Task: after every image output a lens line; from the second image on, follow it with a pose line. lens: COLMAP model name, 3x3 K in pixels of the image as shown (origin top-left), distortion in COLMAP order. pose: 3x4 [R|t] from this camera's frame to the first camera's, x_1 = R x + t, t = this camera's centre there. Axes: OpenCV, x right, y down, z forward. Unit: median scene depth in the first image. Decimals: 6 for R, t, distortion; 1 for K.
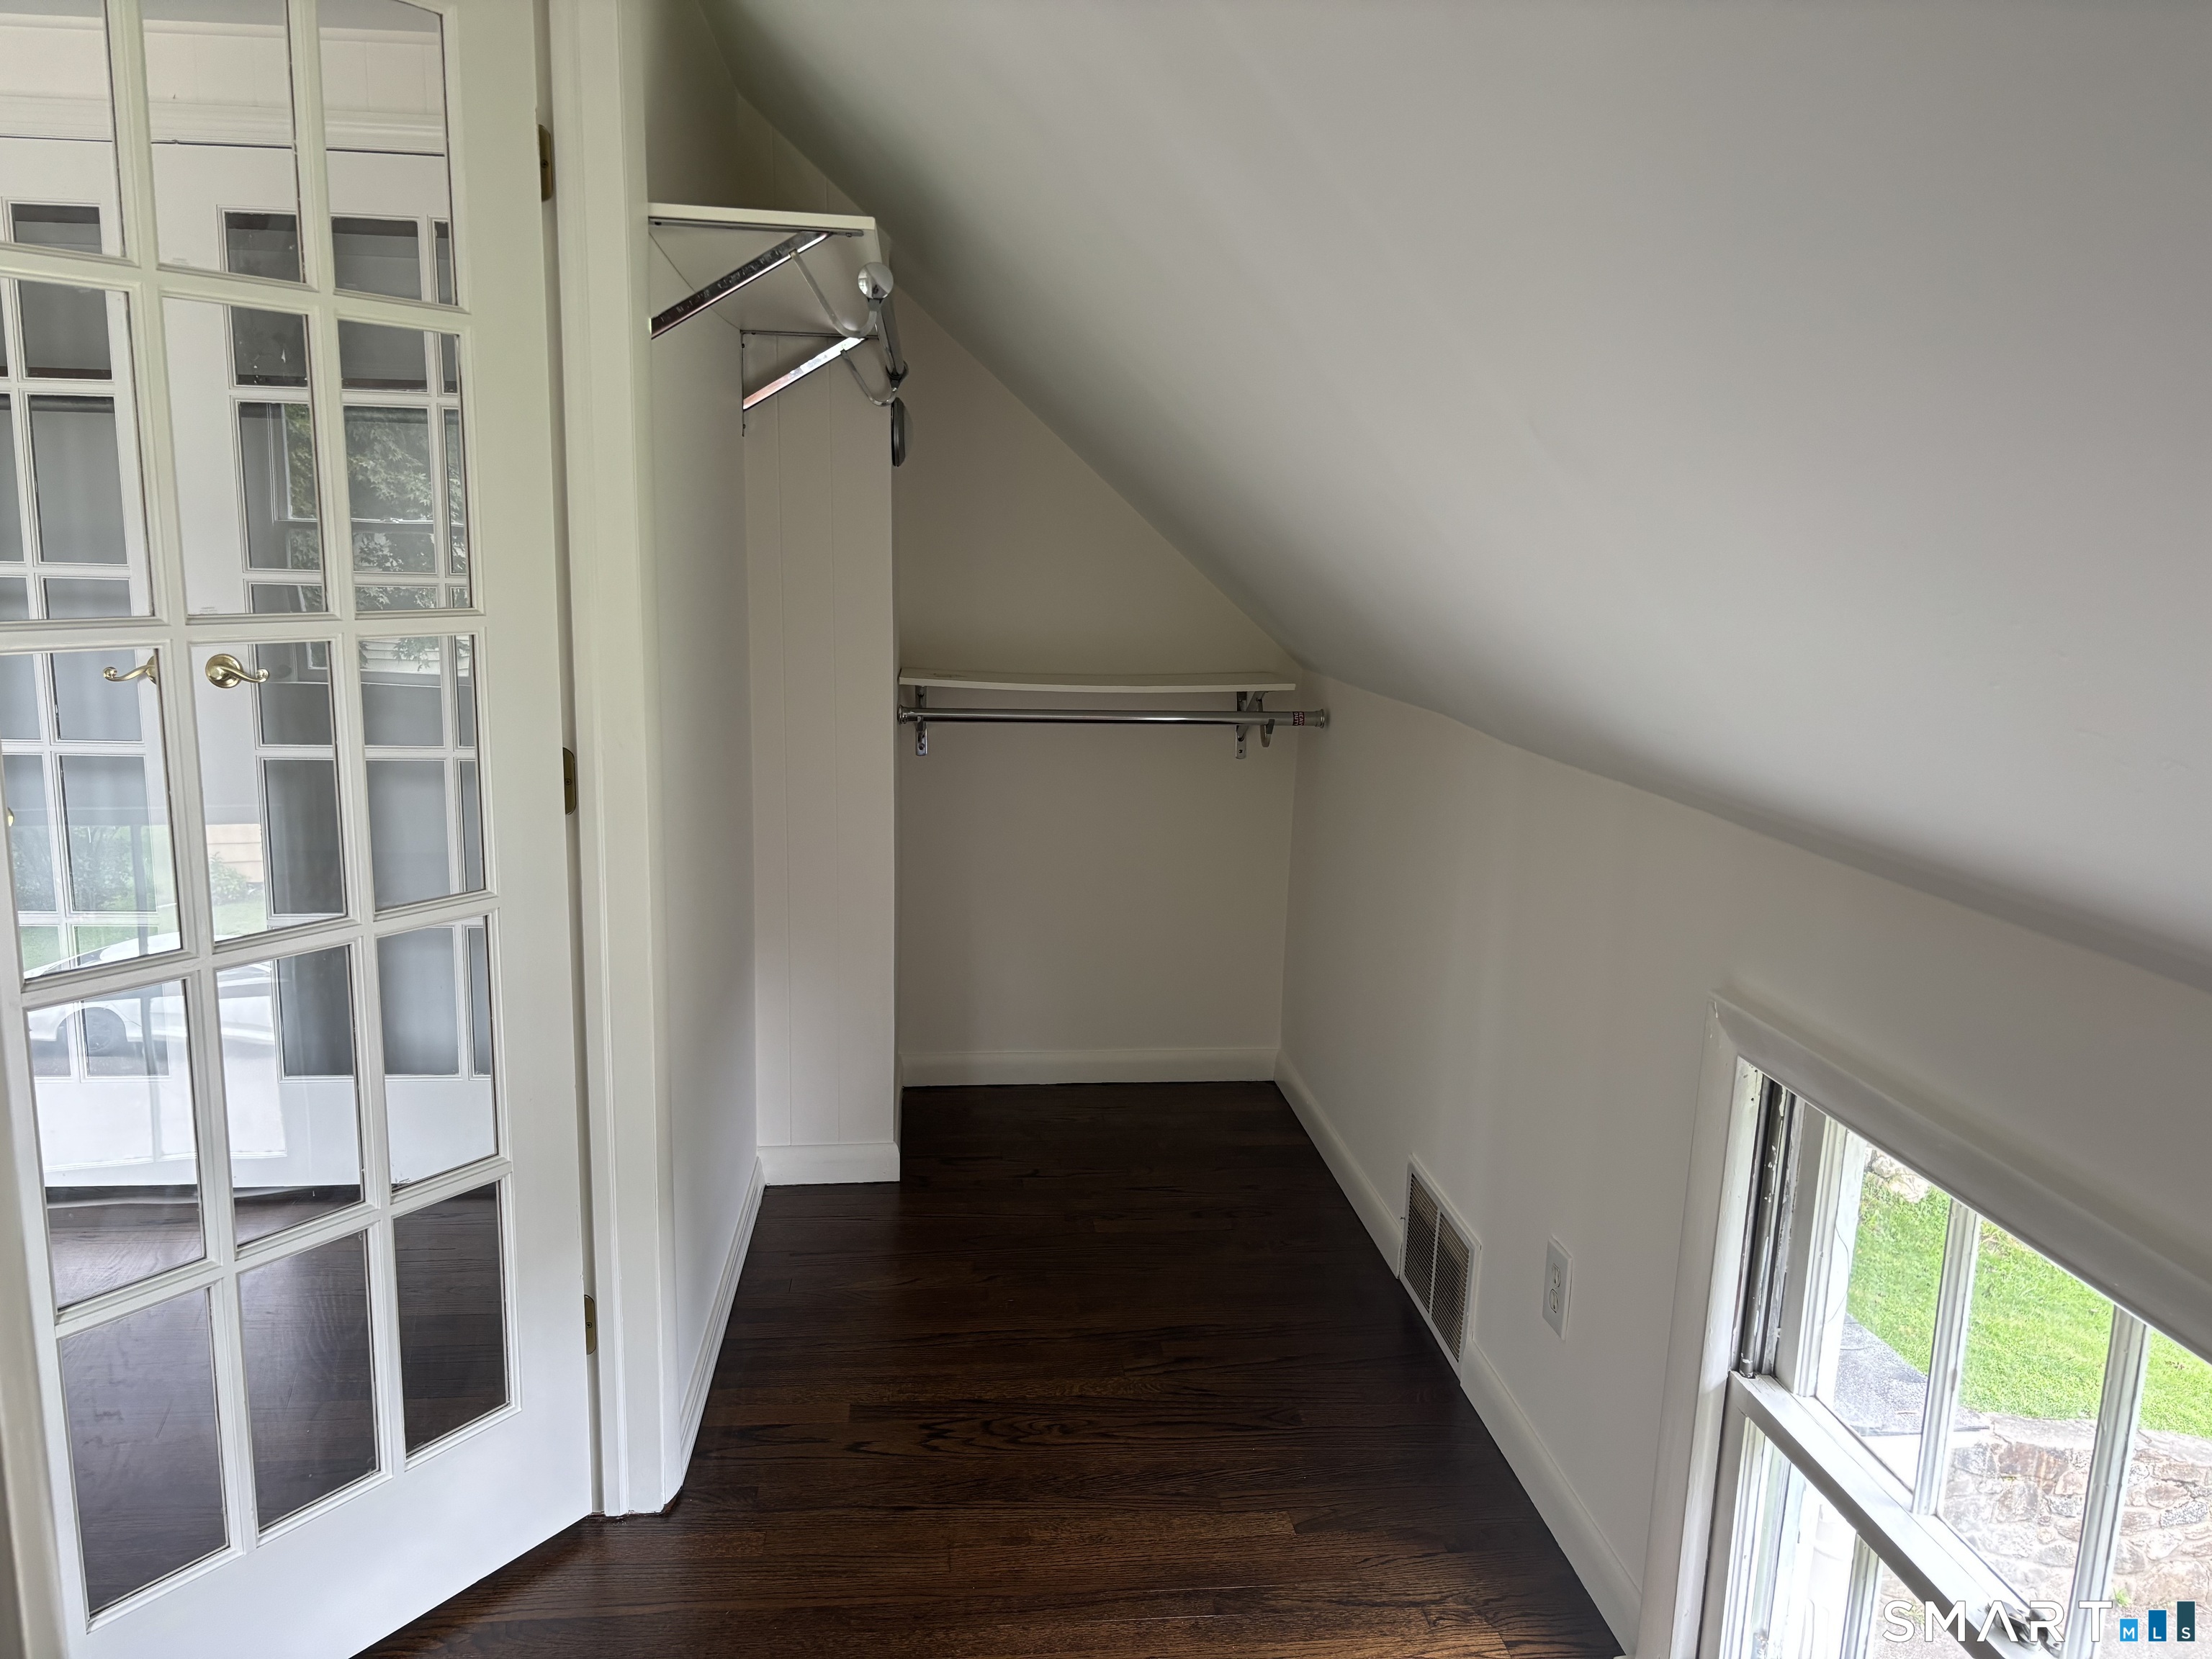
lens RADIAL K [[1757.8, 0, 1104.6], [0, 1757.8, 826.6], [0, 0, 1]] dist [0.053794, -0.059188]
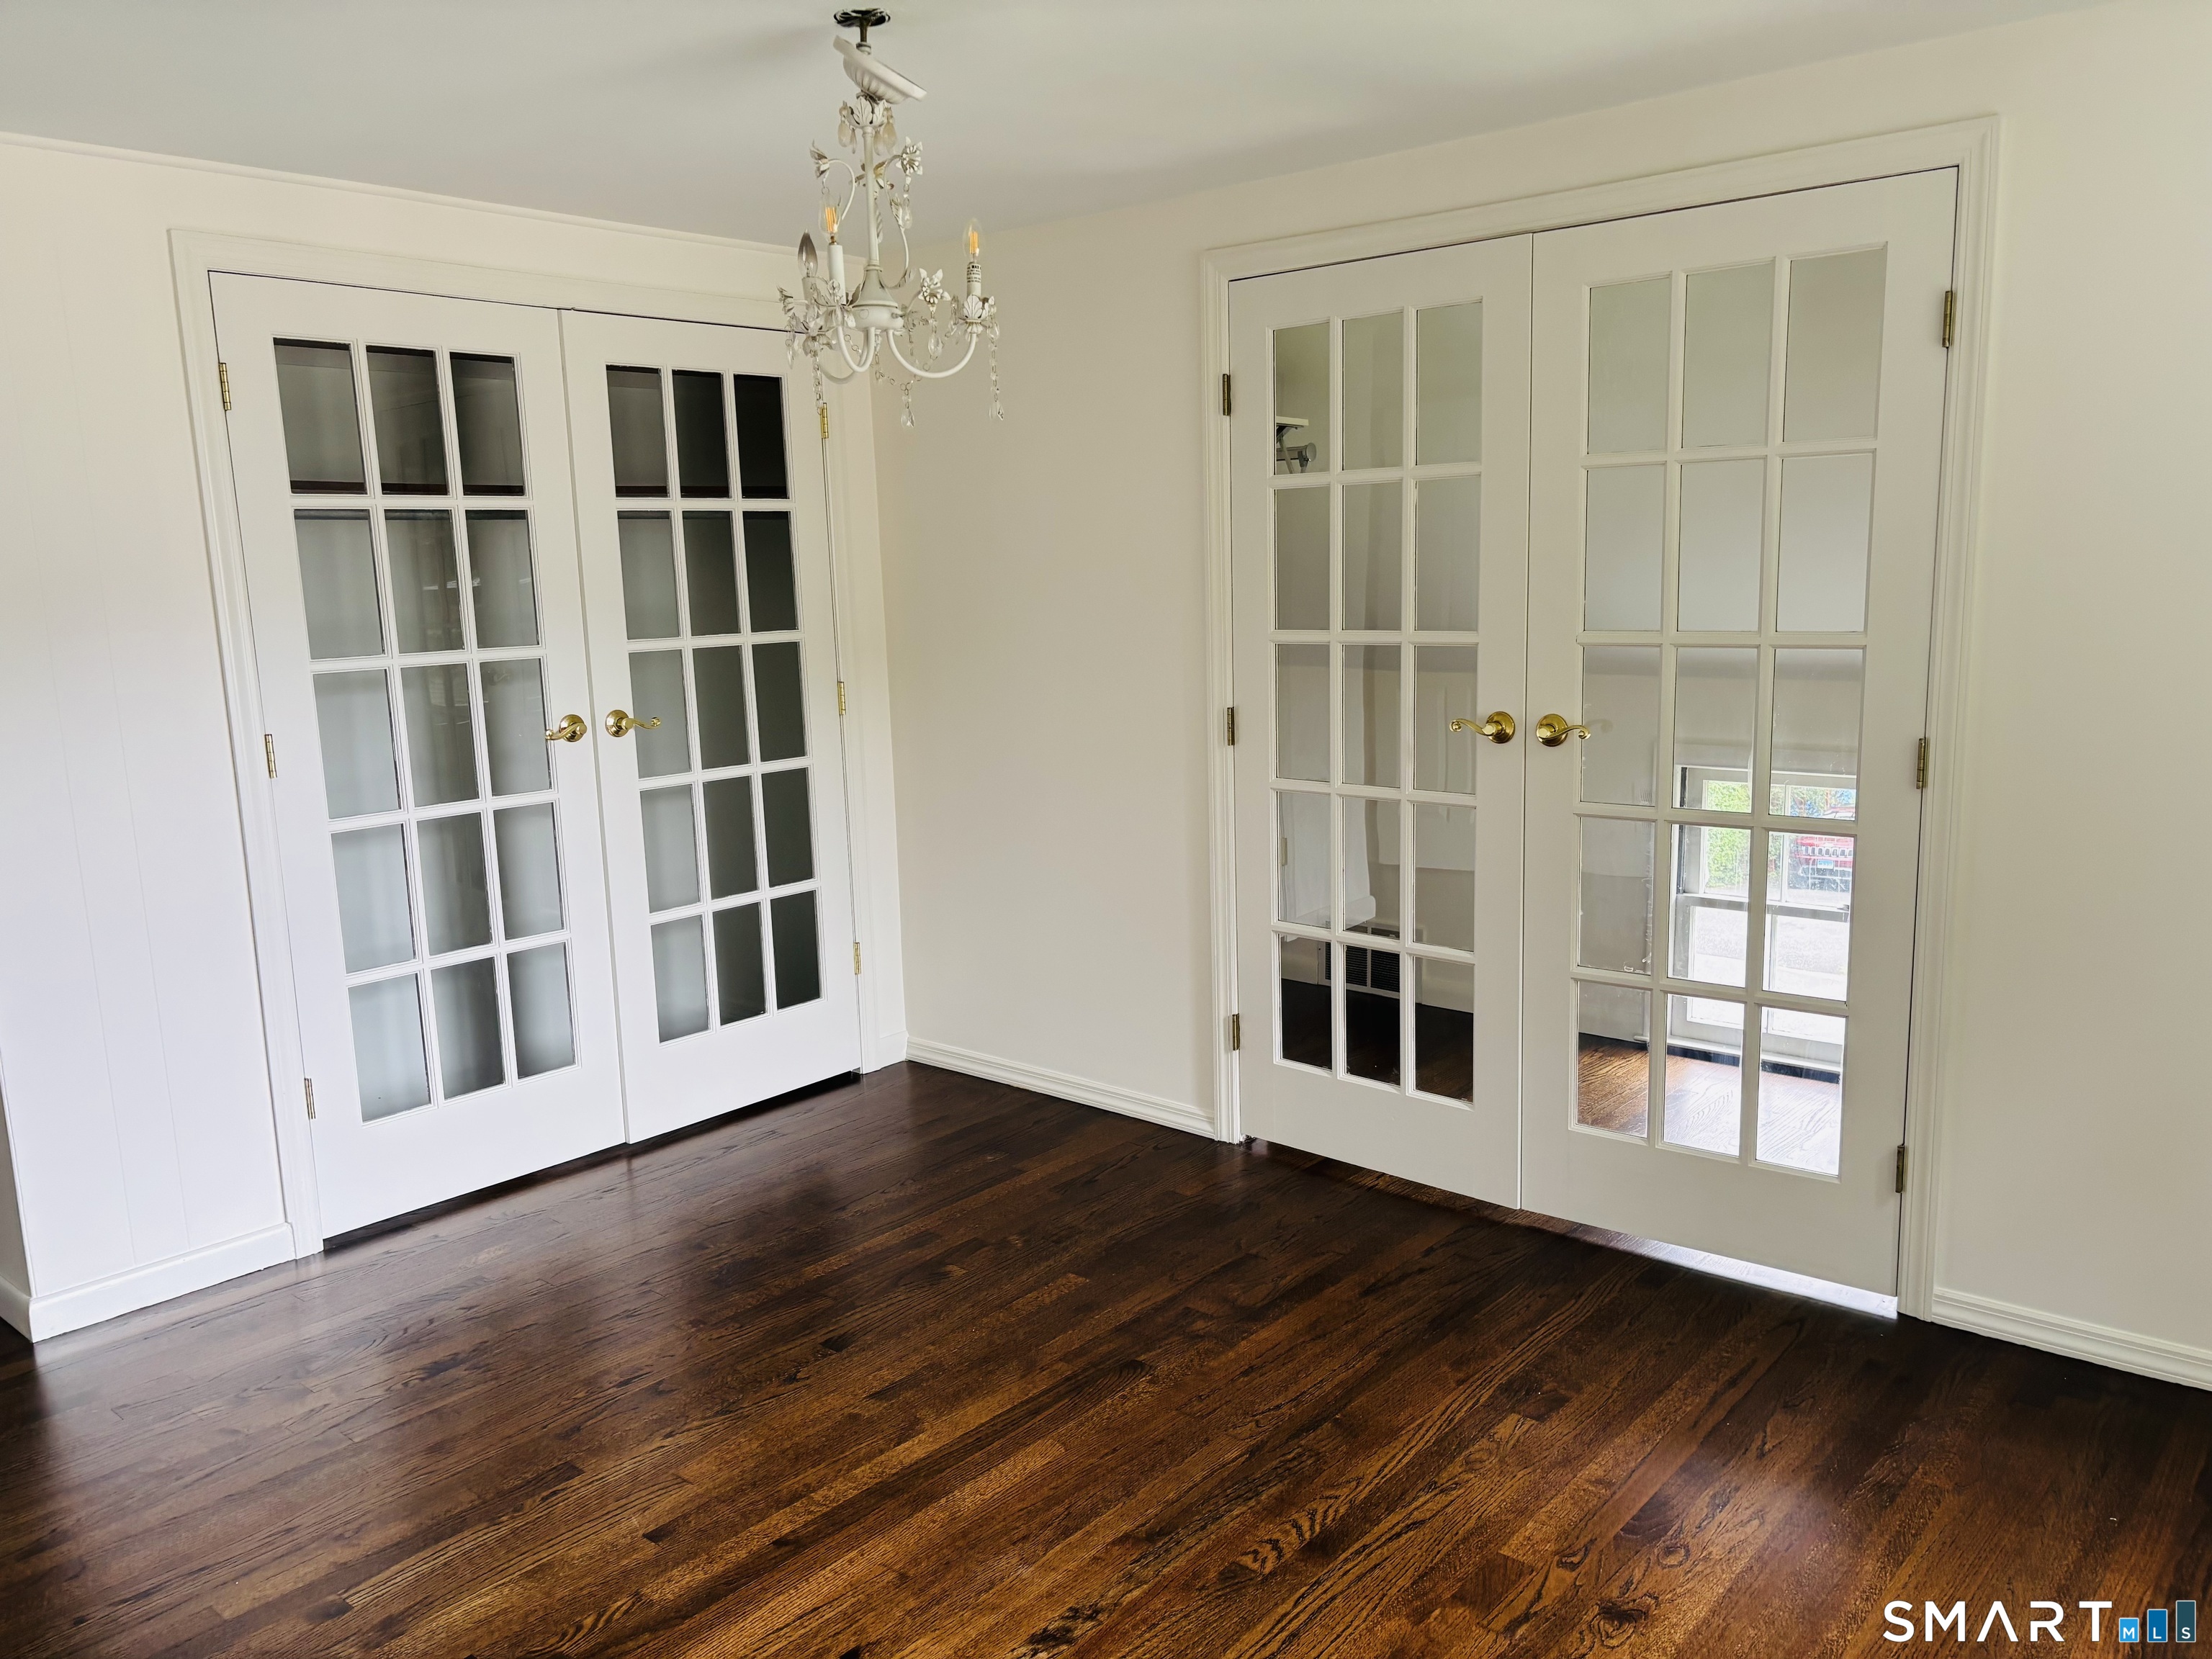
lens RADIAL K [[1672.0, 0, 1130.6], [0, 1672.0, 844.0], [0, 0, 1]] dist [0.037884, -0.043443]
pose [[0.715847, -0.160976, 0.679448, -0.981587], [0.165546, 0.984446, 0.058821, -0.012181], [-0.678349, 0.070373, 0.731362, -0.106651]]
